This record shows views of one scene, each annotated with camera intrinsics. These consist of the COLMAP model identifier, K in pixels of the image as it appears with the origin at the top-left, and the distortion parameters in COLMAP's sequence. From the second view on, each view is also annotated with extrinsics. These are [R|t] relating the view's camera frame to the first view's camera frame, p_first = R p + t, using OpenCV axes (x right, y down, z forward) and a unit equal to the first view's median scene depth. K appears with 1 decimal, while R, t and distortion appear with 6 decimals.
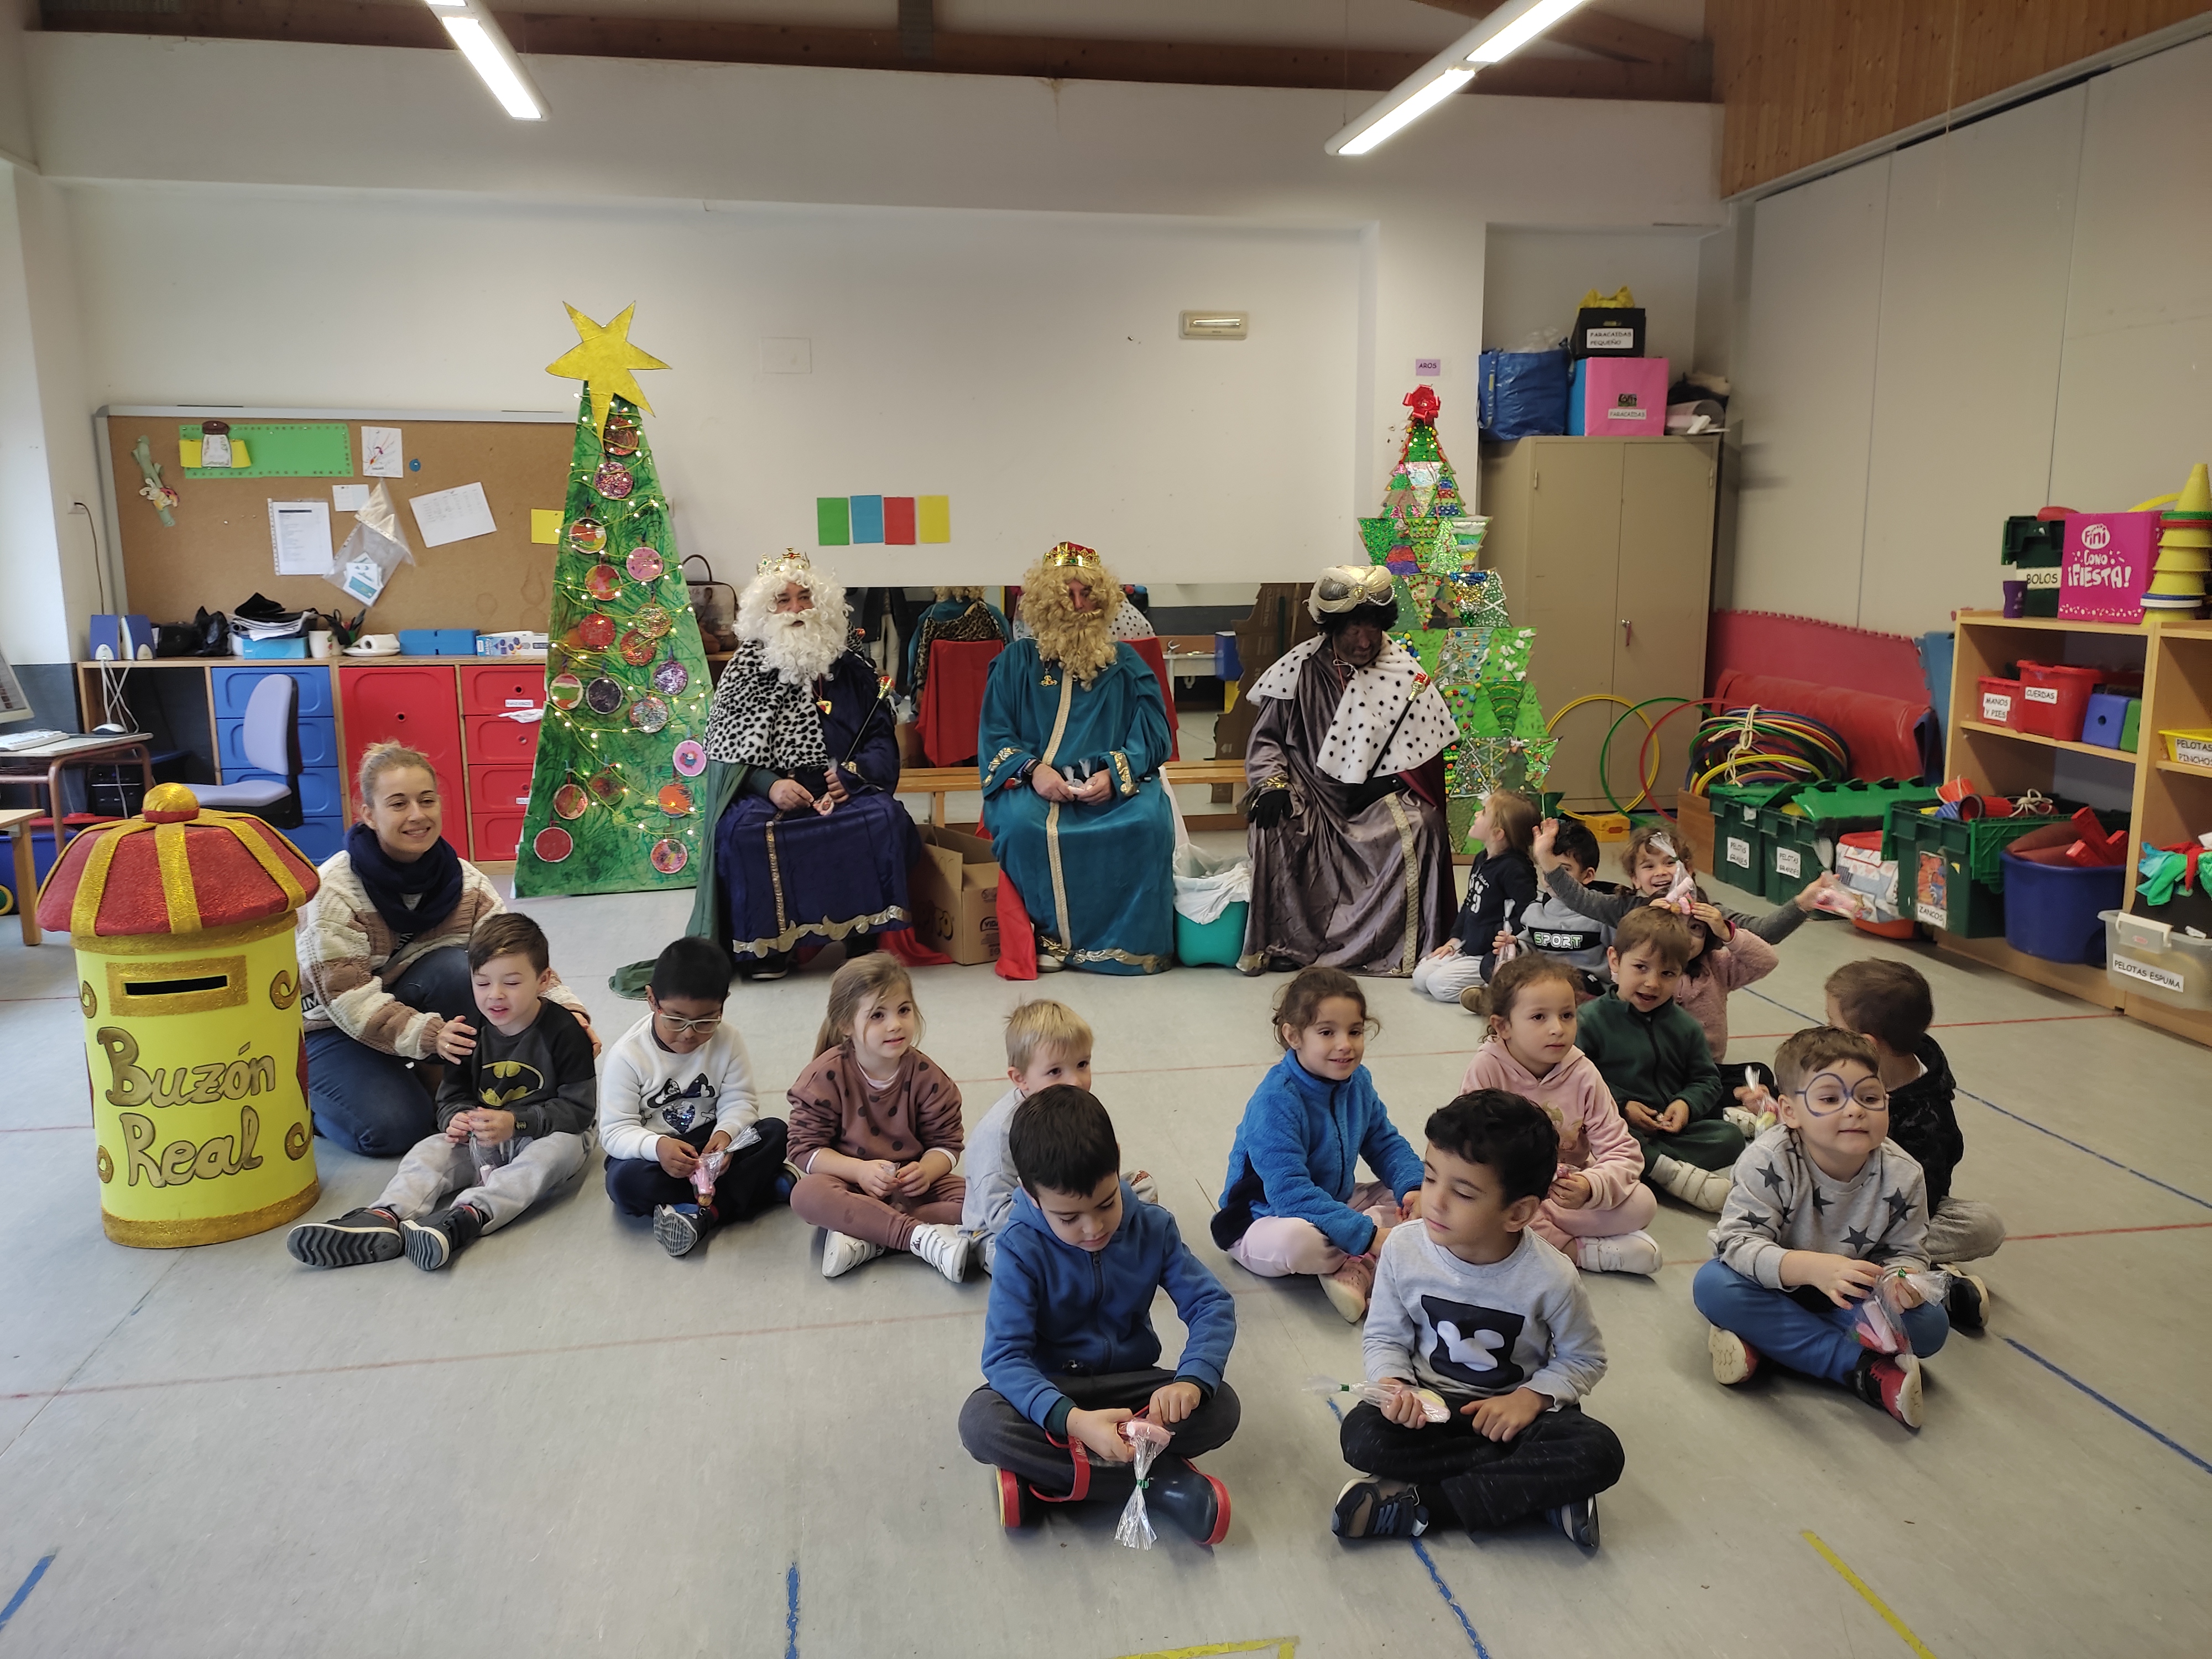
lens RADIAL K [[1639.4, 0, 1103.4], [0, 1639.4, 831.6], [0, 0, 1]] dist [0.086860, -0.090747]
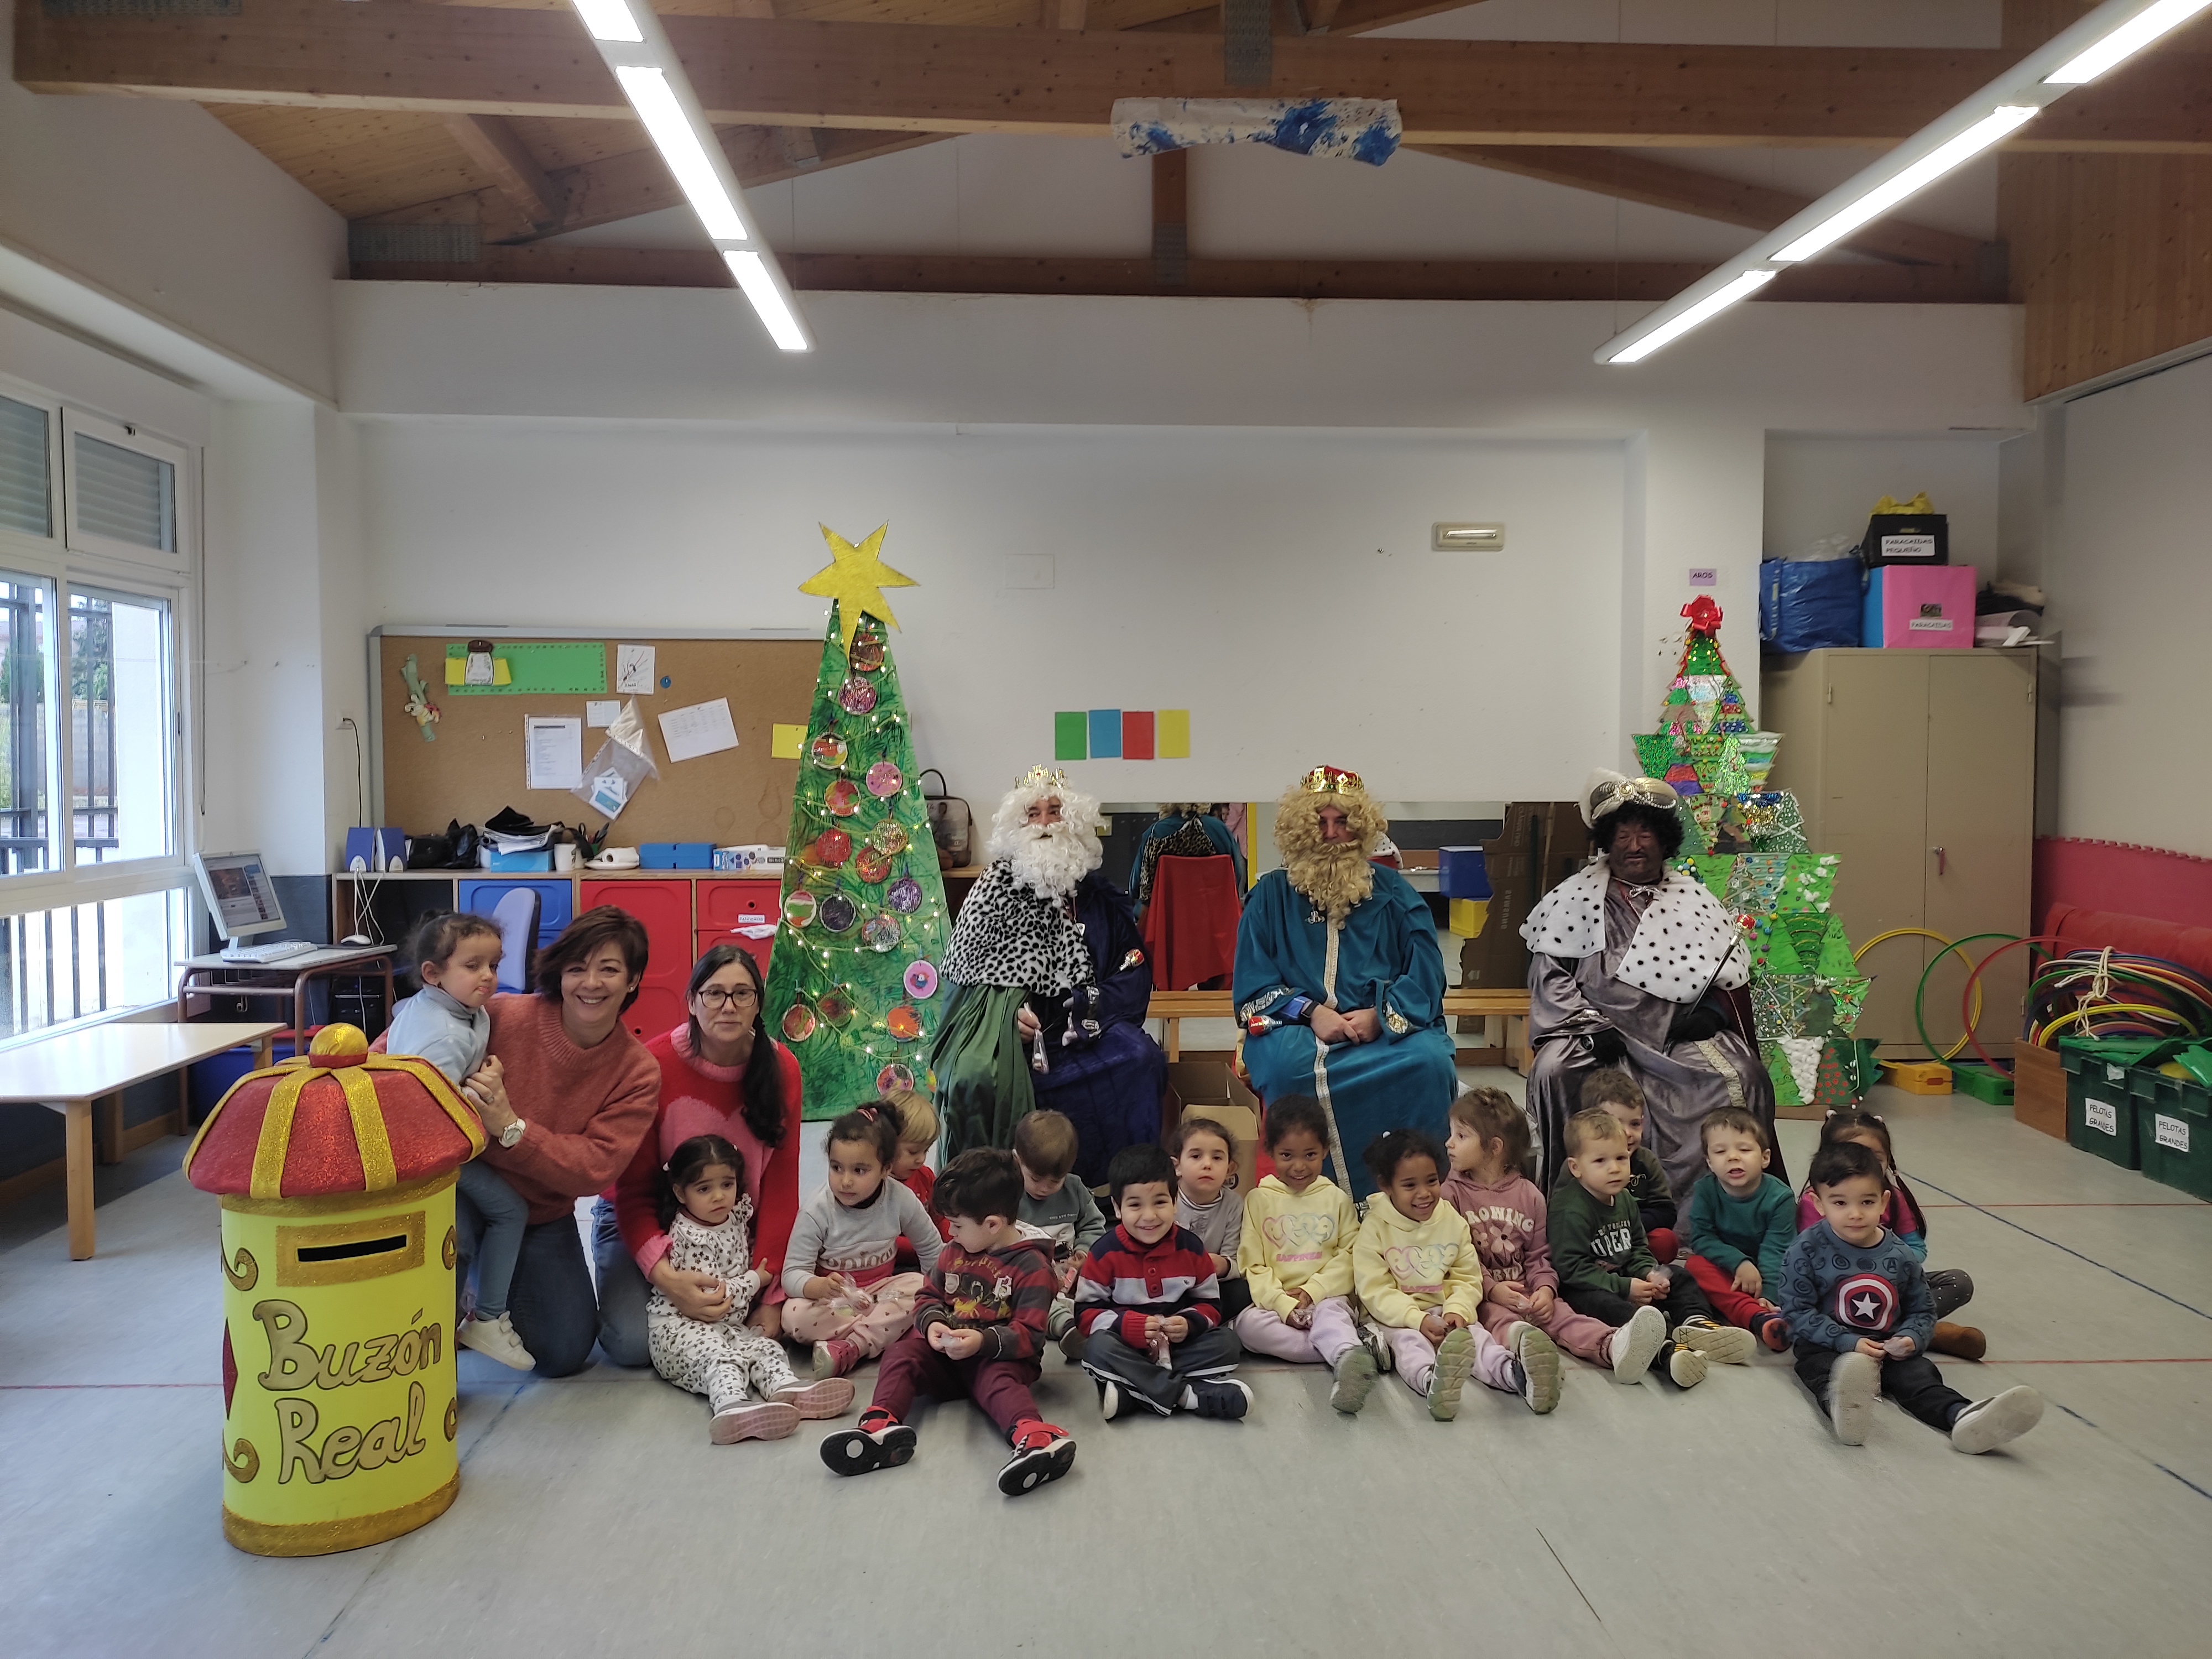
lens RADIAL K [[1639.4, 0, 1103.4], [0, 1639.4, 831.6], [0, 0, 1]] dist [0.086860, -0.090747]
pose [[0.993354, 0.010847, -0.114590, -0.036632], [-0.025160, 0.991937, -0.124210, -0.013568], [0.112319, 0.126267, 0.985617, 0.059682]]
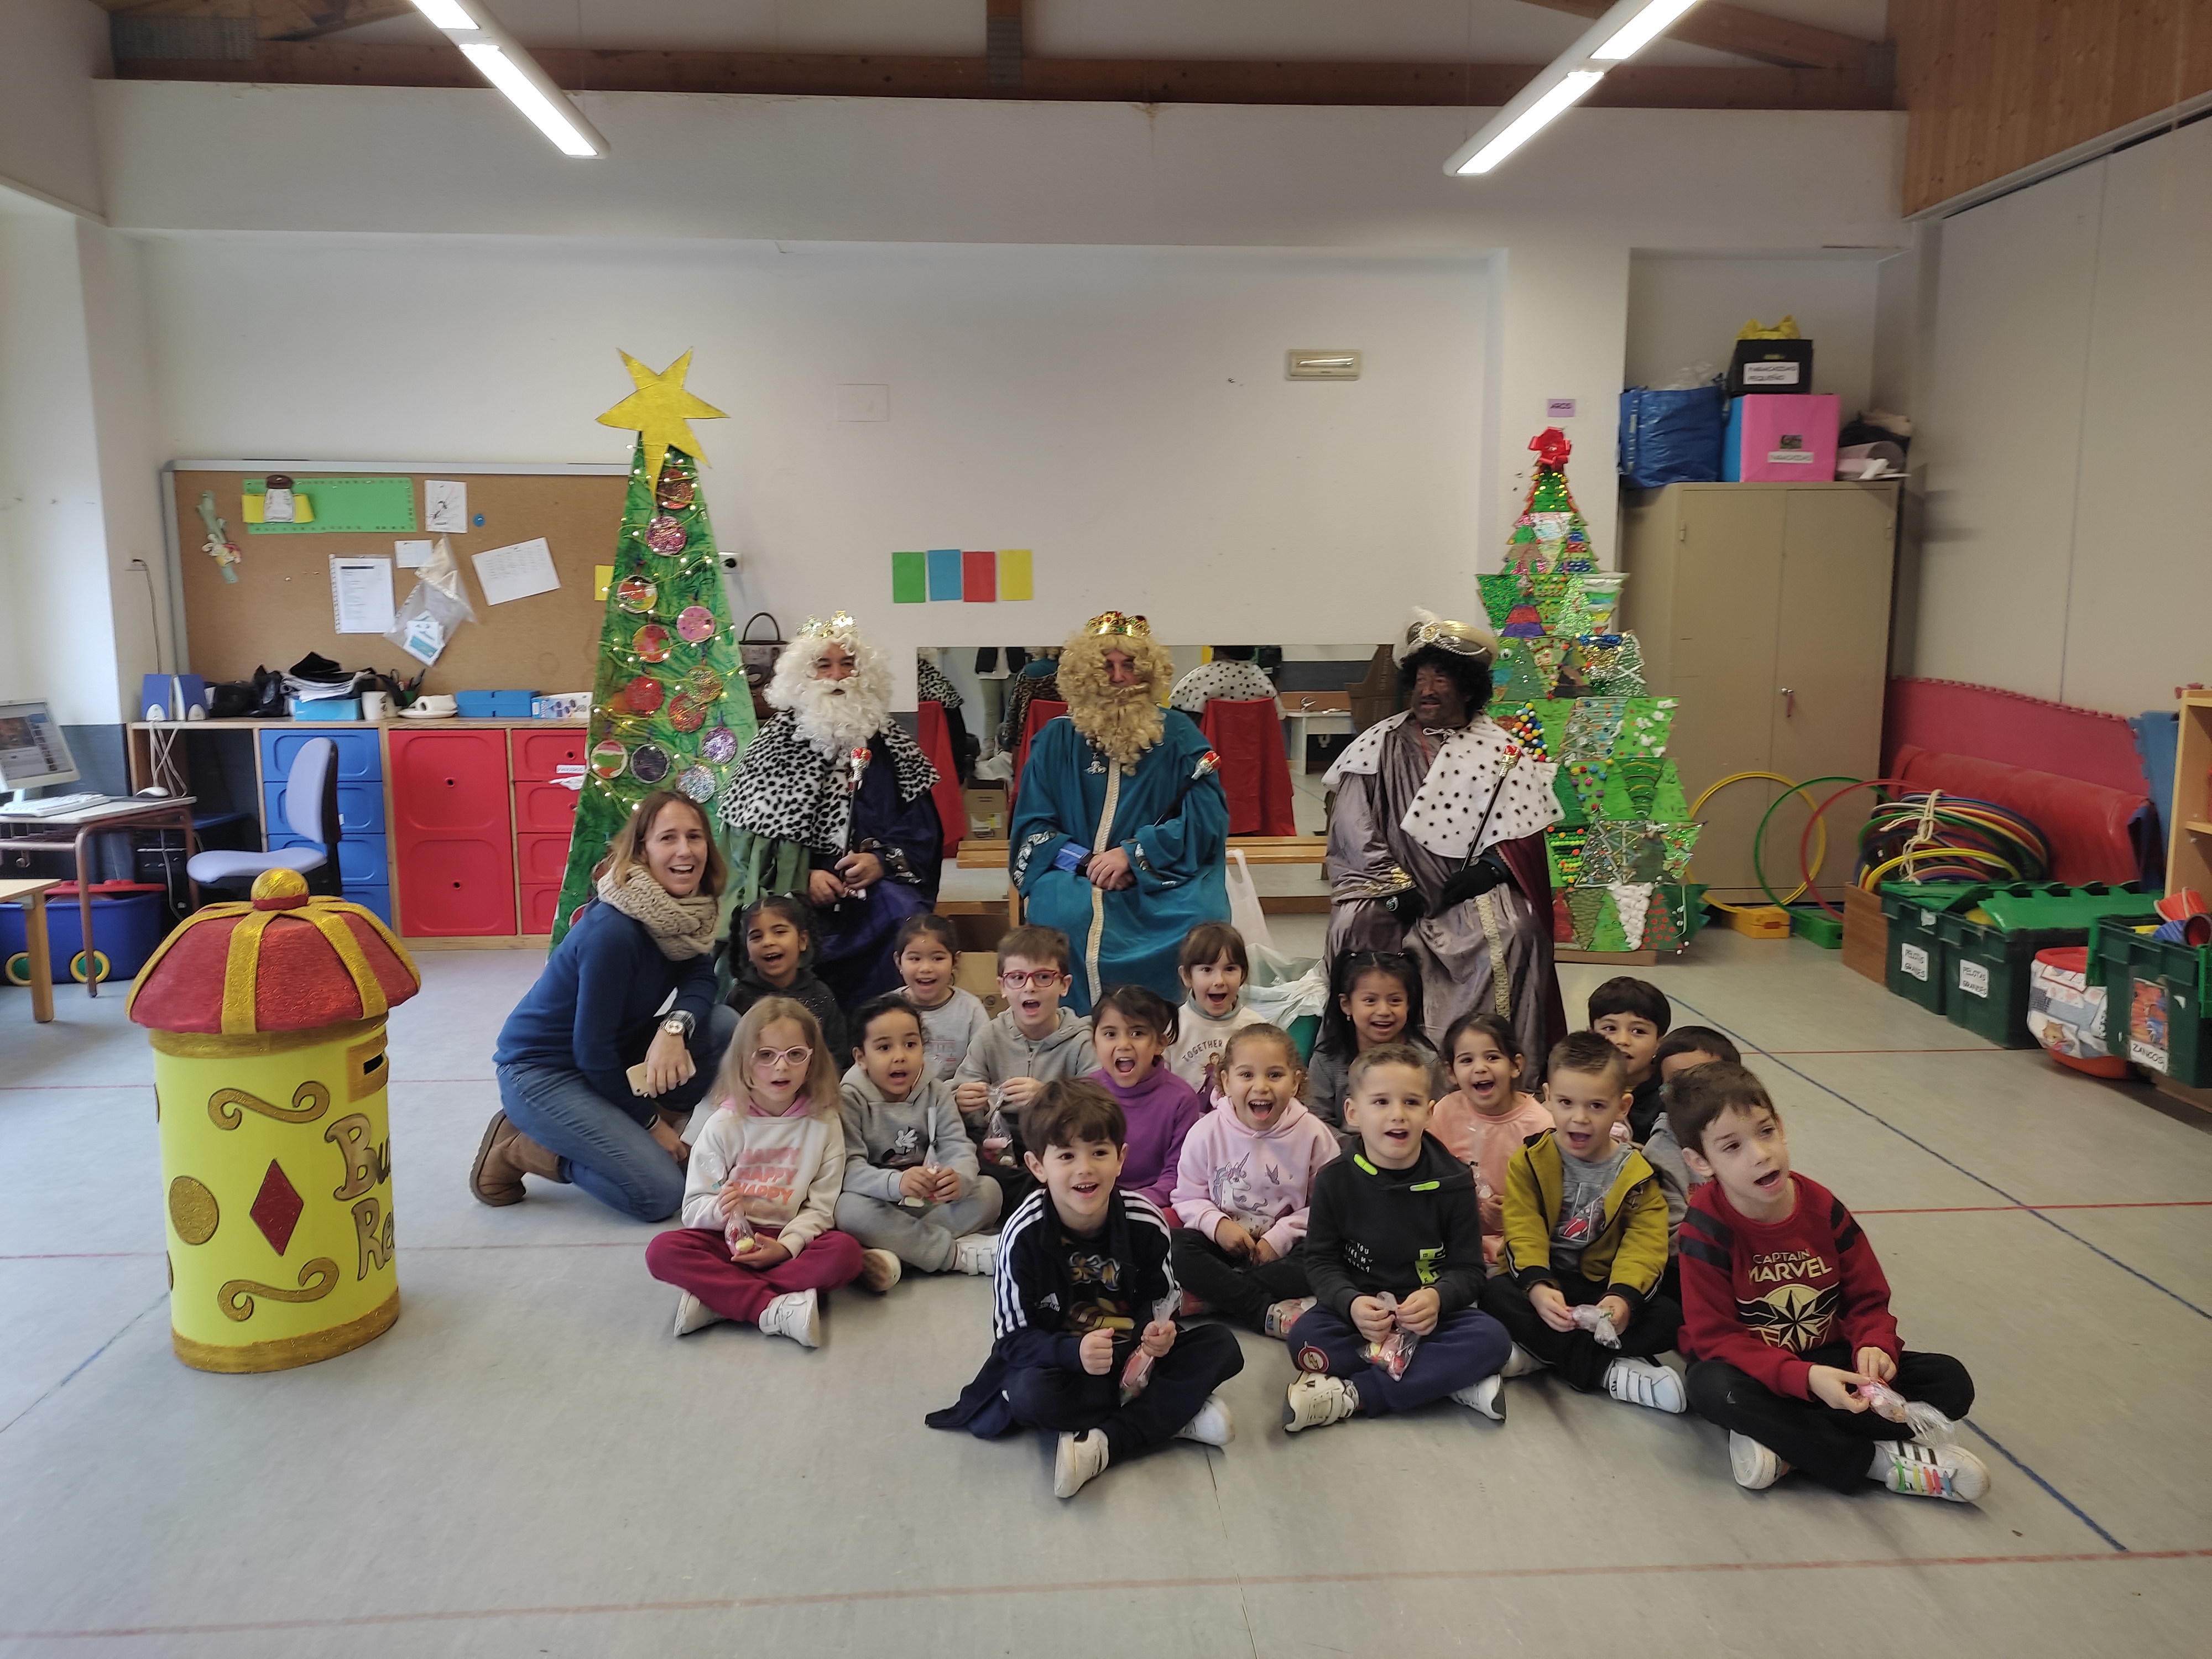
lens RADIAL K [[1632.7, 0, 1104.4], [0, 1632.7, 834.3], [0, 0, 1]] dist [0.088136, -0.086547]
pose [[0.994751, 0.017319, -0.100854, 0.049187], [-0.019795, 0.999525, -0.023605, -0.024799], [0.100397, 0.025478, 0.994621, 0.096078]]
